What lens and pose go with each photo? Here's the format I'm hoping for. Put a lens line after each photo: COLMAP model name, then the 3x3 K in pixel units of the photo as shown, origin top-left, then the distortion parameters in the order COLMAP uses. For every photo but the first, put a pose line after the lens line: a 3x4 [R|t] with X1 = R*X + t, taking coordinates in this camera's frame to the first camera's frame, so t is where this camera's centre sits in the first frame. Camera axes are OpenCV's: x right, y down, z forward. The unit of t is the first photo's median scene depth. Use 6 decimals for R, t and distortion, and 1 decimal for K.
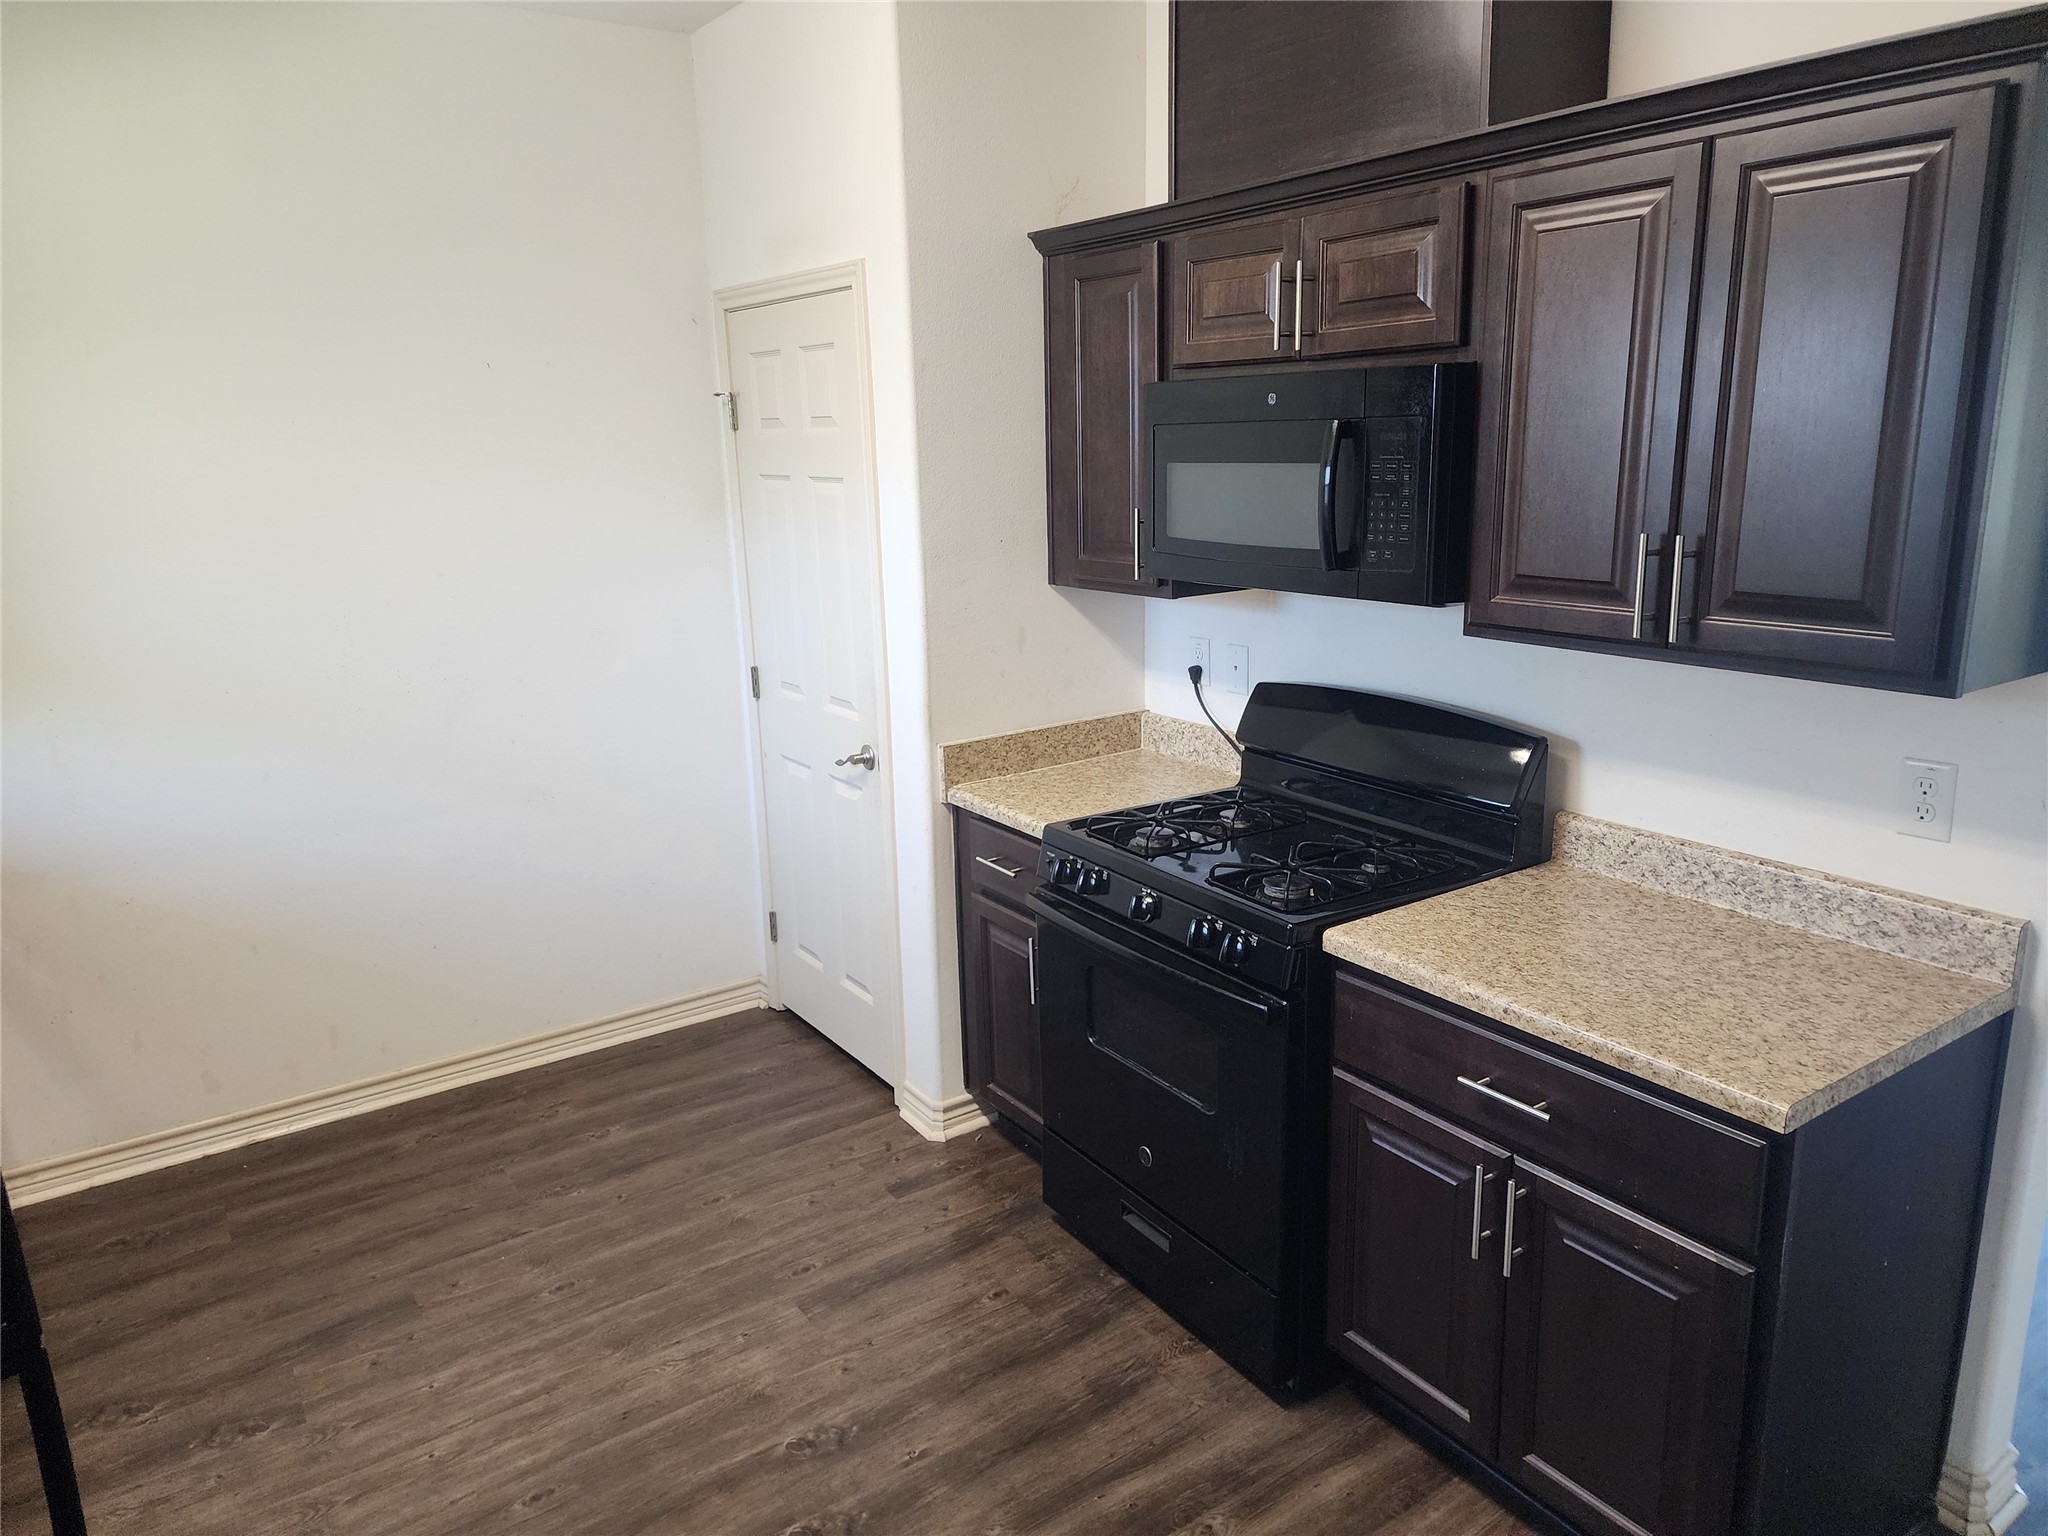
lens RADIAL K [[1372.8, 0, 1027.4], [0, 1372.8, 769.6], [0, 0, 1]] dist [0.058405, -0.040701]
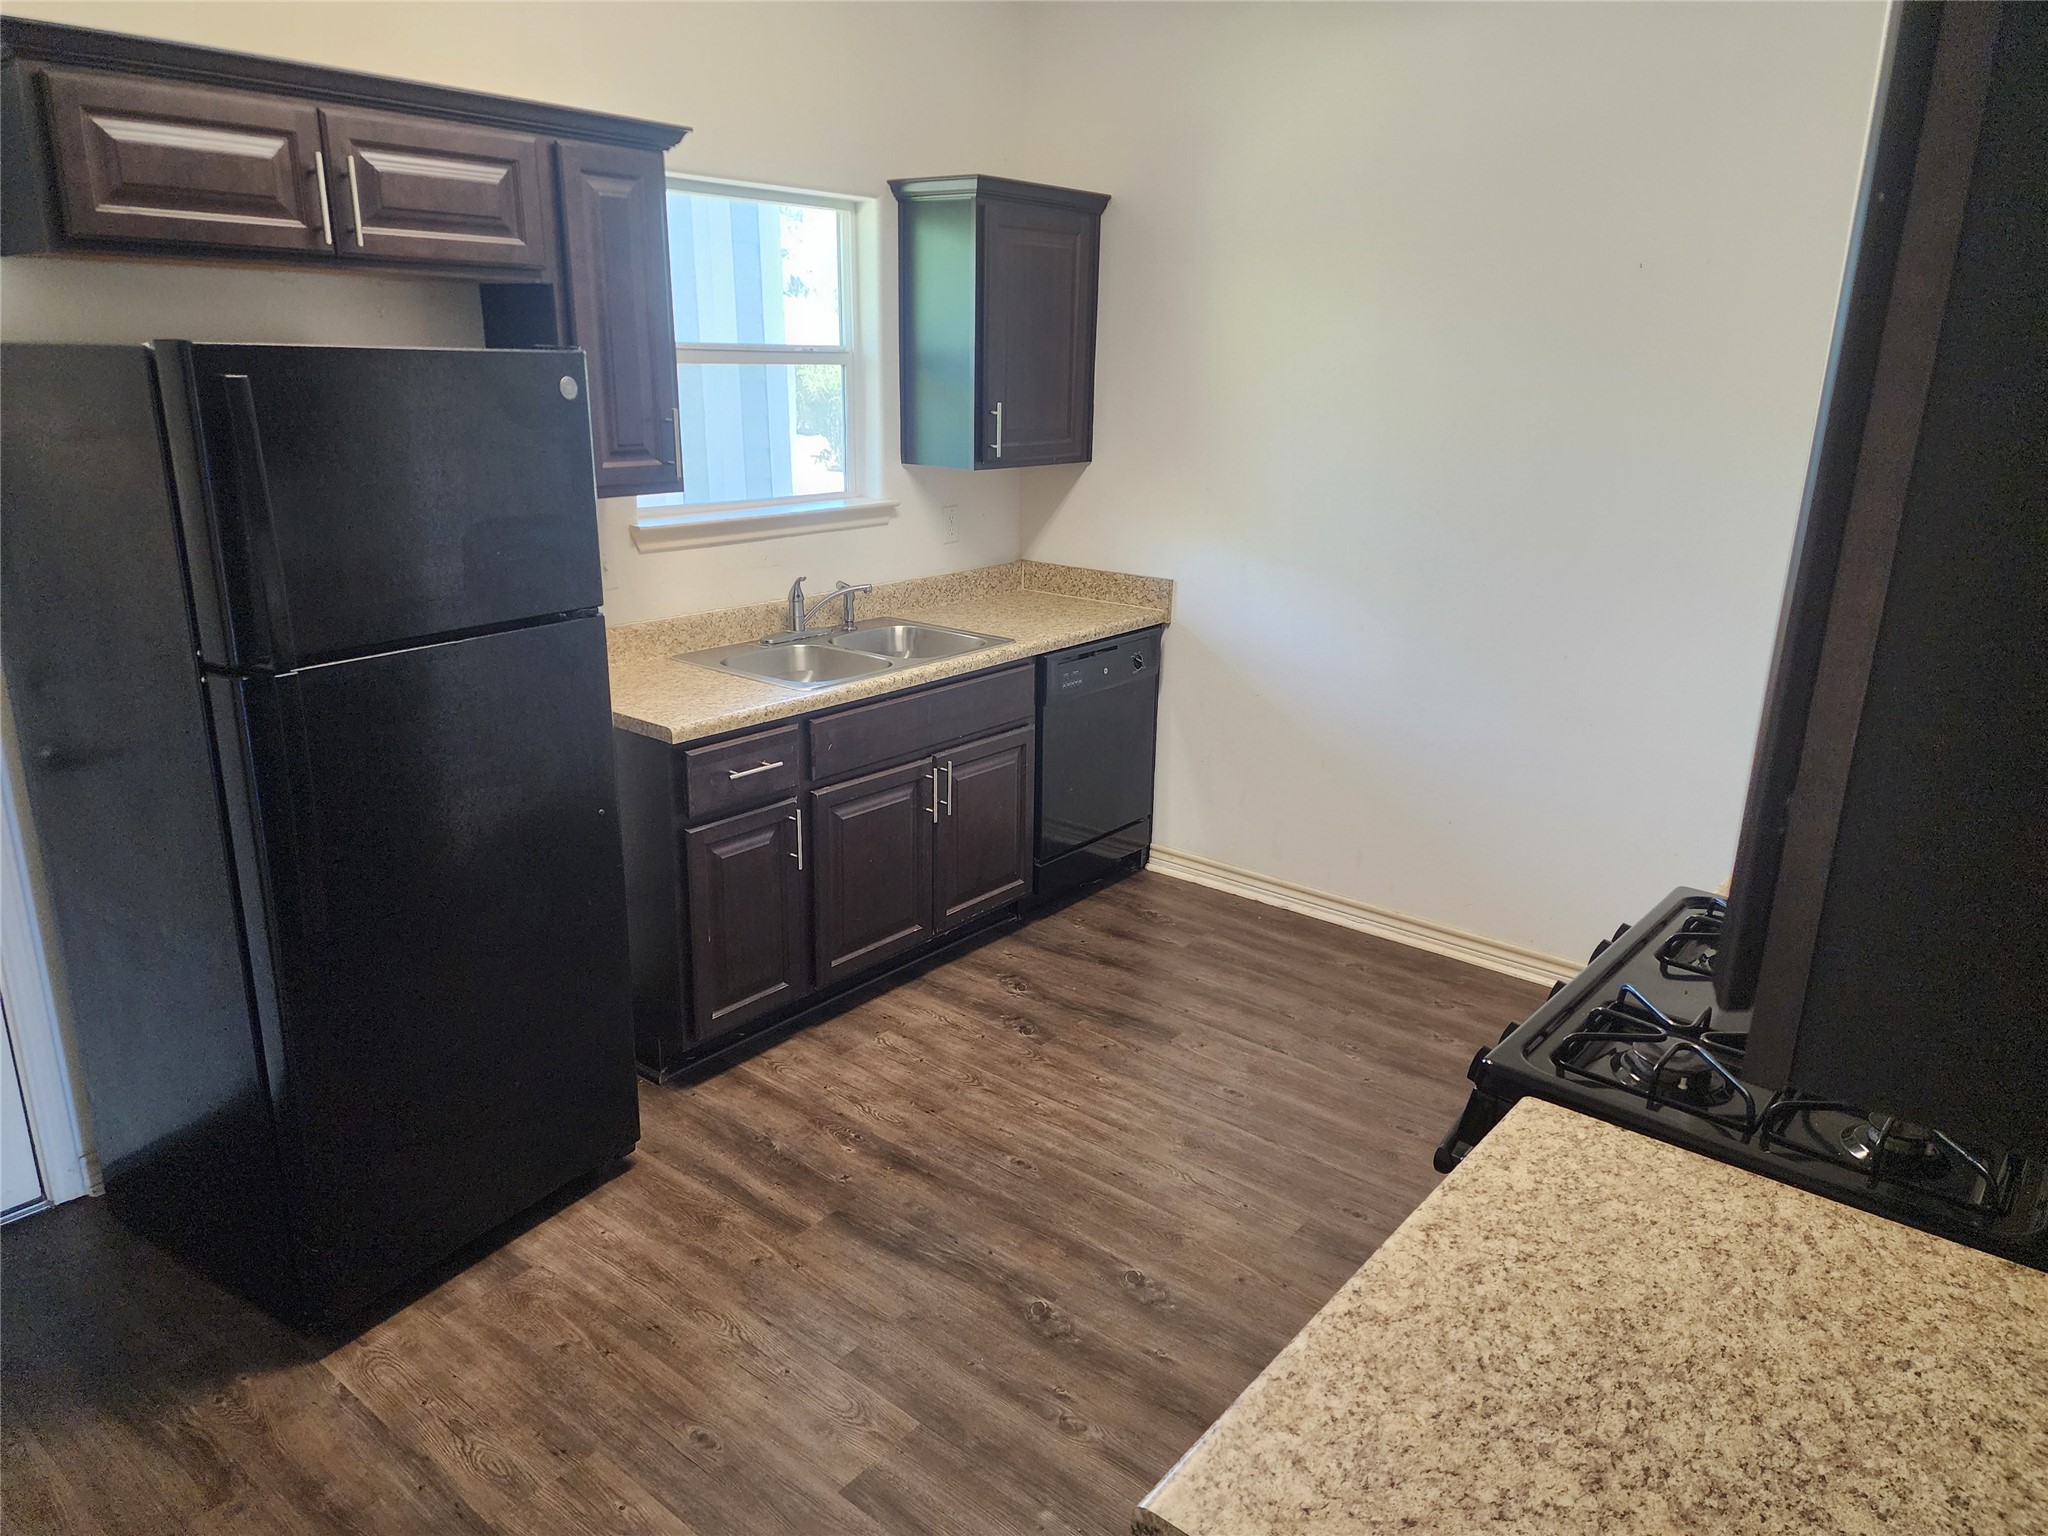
lens RADIAL K [[1372.8, 0, 1028.5], [0, 1372.8, 760.8], [0, 0, 1]] dist [0.058405, -0.040701]
pose [[0.275013, 0.301234, -0.913031, 0.624921], [-0.256396, 0.938237, 0.232321, -0.114396], [0.926622, 0.170207, 0.335263, 0.450396]]
